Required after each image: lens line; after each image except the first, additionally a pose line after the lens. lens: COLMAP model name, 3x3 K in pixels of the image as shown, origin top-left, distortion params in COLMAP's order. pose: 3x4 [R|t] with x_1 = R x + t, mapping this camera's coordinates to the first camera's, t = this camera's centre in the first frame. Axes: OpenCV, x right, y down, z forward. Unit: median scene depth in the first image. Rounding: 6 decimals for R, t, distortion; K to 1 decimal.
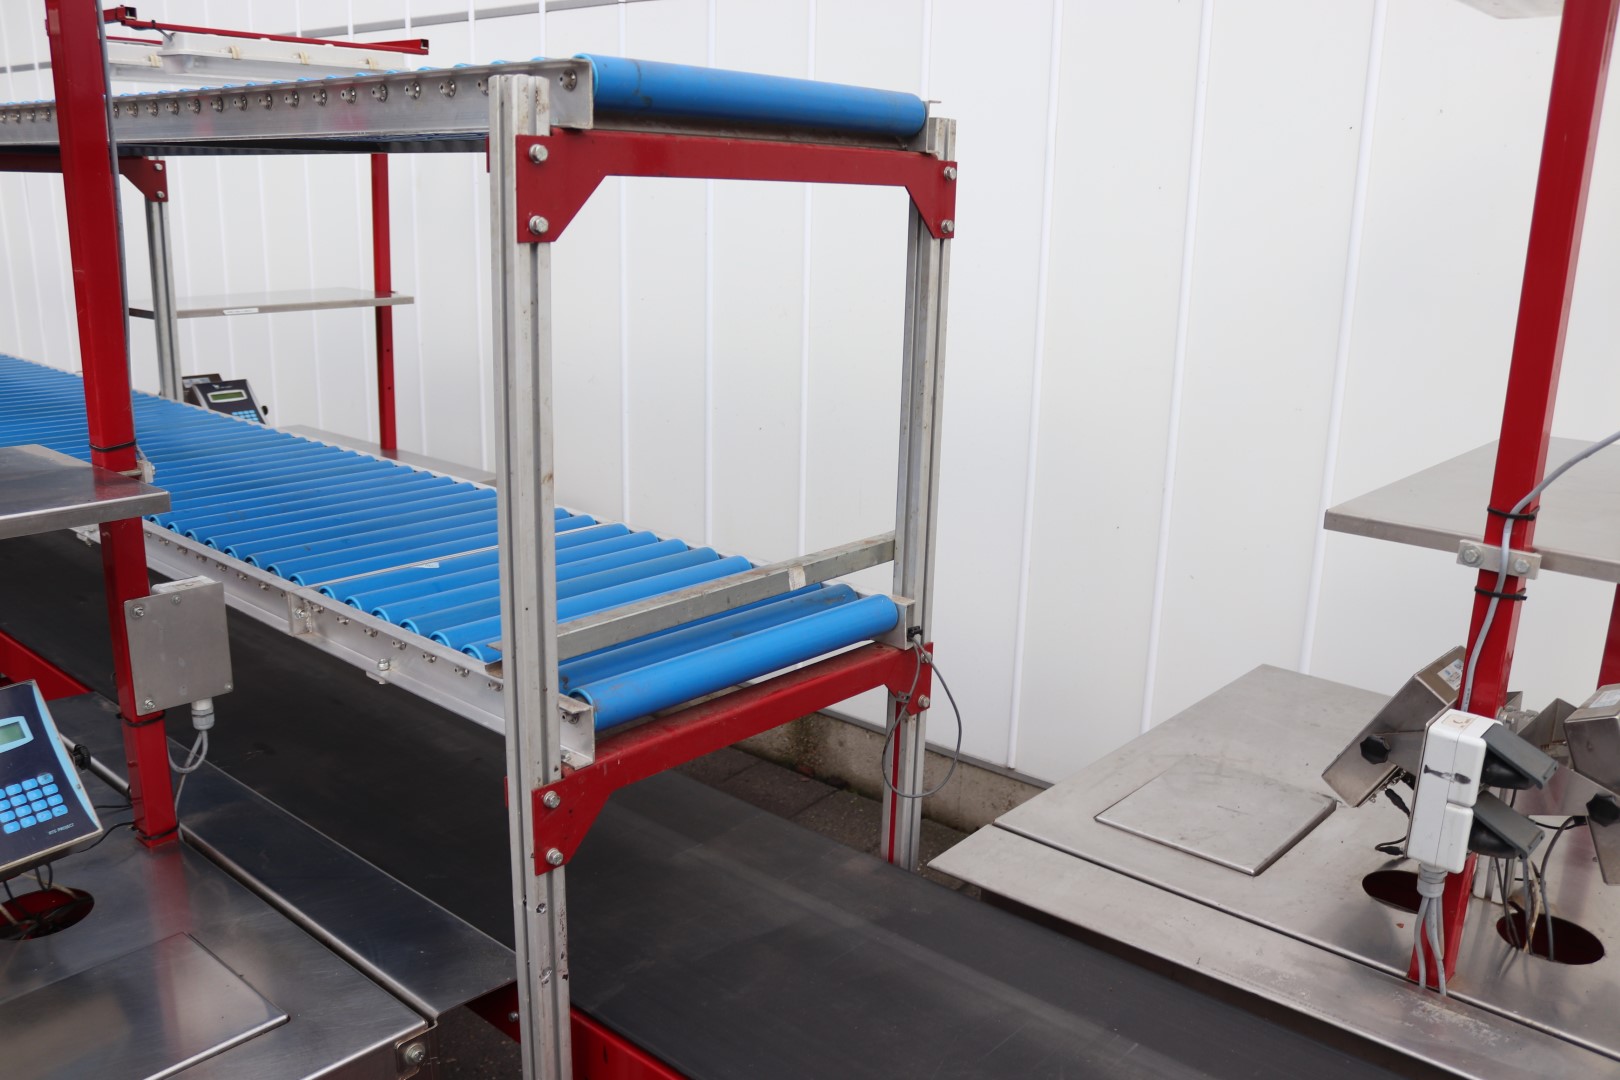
lens RADIAL K [[1347.4, 0, 823.2], [0, 1347.4, 544.8], [0, 0, 1]] dist [-0.152897, 0.128904]
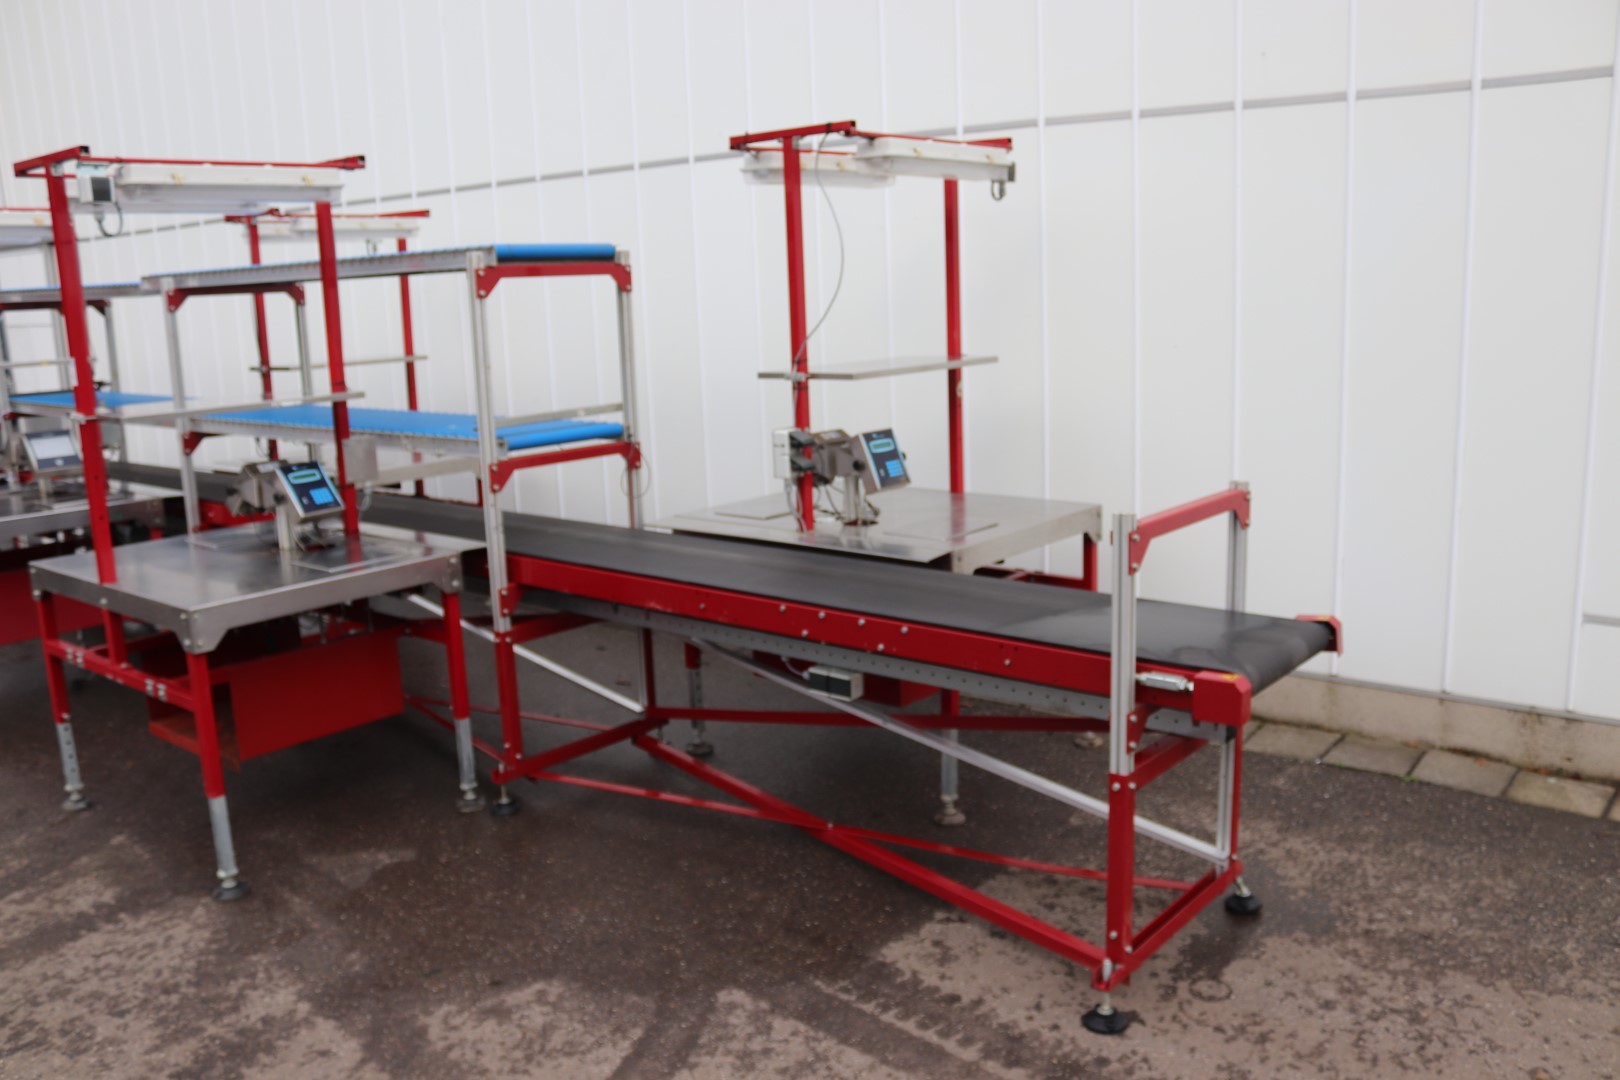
lens RADIAL K [[1347.4, 0, 823.2], [0, 1347.4, 544.8], [0, 0, 1]] dist [-0.152897, 0.128904]
pose [[0.997936, -0.063962, 0.005655, 0.459301], [0.064193, 0.995885, -0.063975, 0.518800], [-0.001540, 0.064206, 0.997935, -1.817409]]
